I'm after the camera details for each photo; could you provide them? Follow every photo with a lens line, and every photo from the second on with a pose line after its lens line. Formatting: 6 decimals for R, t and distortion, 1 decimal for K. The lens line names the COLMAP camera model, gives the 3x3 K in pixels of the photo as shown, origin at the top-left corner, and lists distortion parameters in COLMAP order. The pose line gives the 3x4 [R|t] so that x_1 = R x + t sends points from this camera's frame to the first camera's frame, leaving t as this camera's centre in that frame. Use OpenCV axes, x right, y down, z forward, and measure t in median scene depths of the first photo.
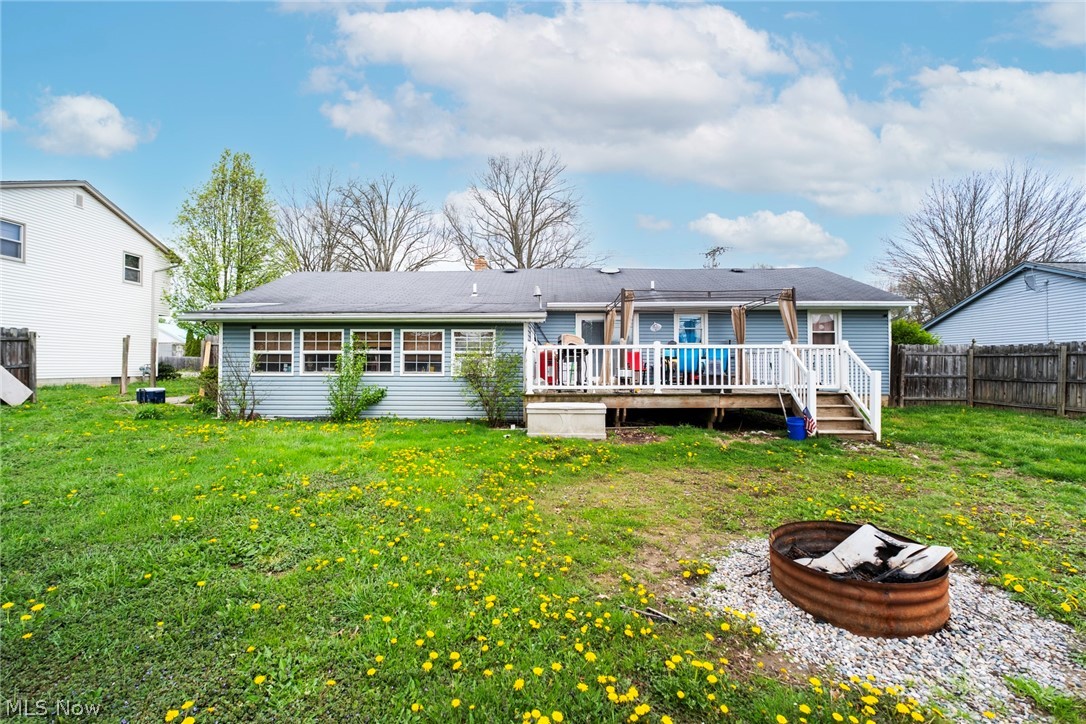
lens RADIAL K [[461.4, 0, 535.1], [0, 461.4, 358.2], [0, 0, 1]] dist [-0.005673, 0.003080]
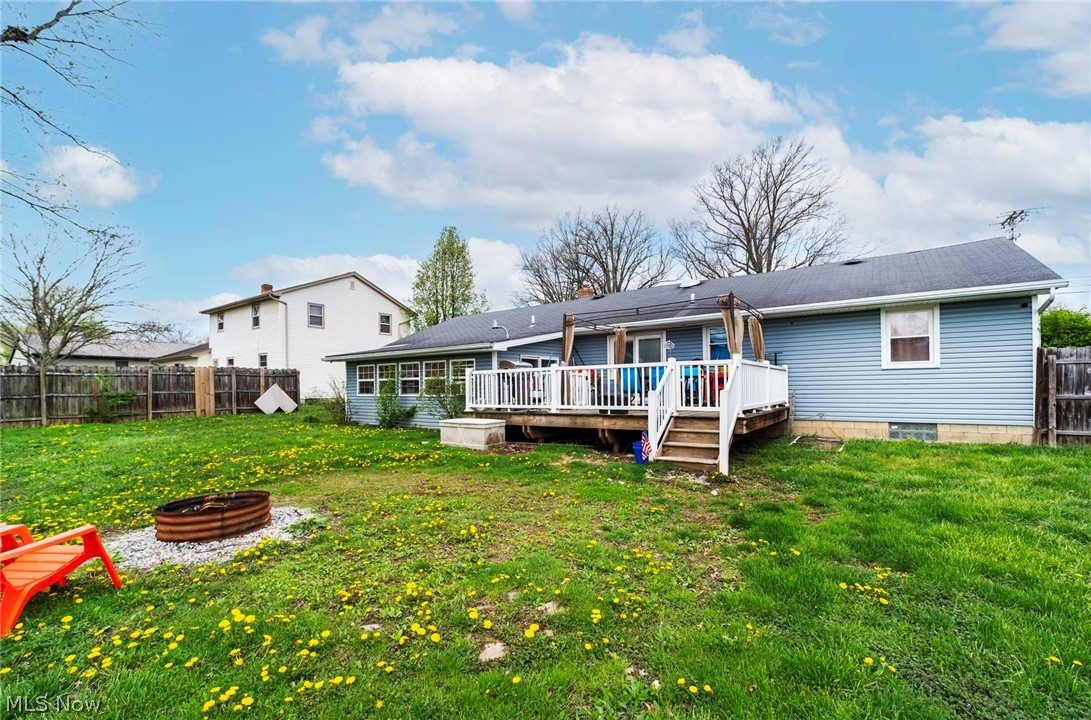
lens RADIAL K [[463.5, 0, 553.3], [0, 463.5, 396.4], [0, 0, 1]] dist [-0.005673, 0.003080]
pose [[0.828739, 0.001557, -0.559633, 0.607108], [0.020405, 0.999247, 0.032996, 0.001695], [0.559263, -0.038765, 0.828084, 0.075204]]
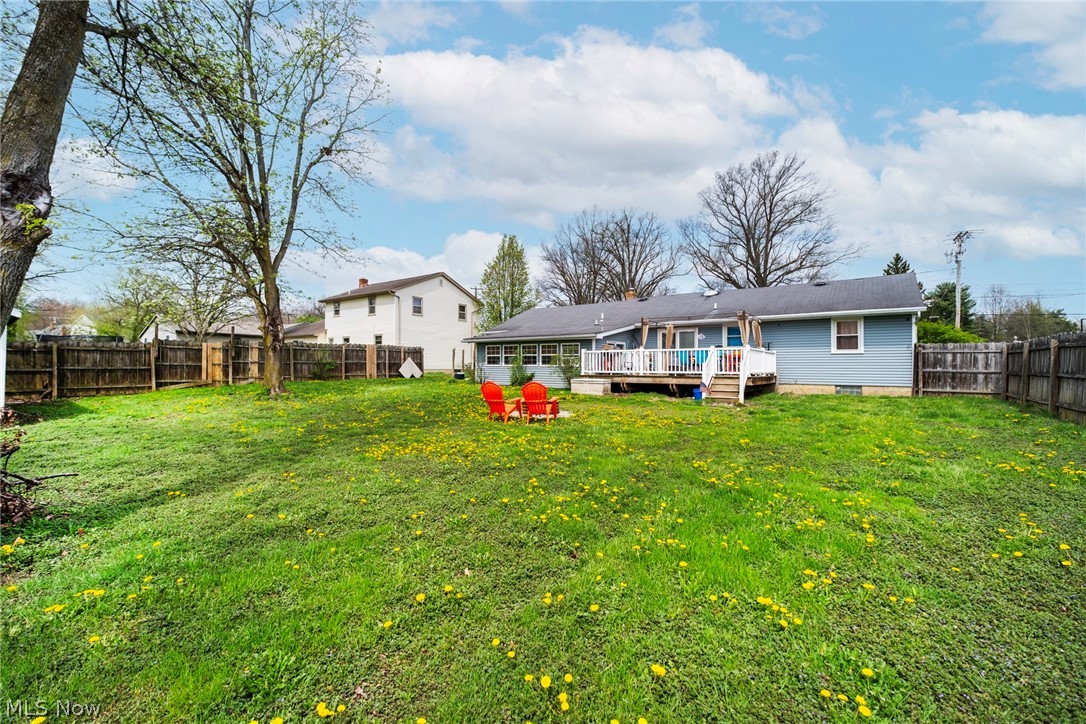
lens RADIAL K [[461.4, 0, 539.3], [0, 461.4, 364.7], [0, 0, 1]] dist [-0.005673, 0.003080]
pose [[0.817190, 0.001775, -0.576365, 0.709865], [0.003347, 0.999964, 0.007825, 0.011191], [0.576358, -0.008324, 0.817155, -0.551275]]
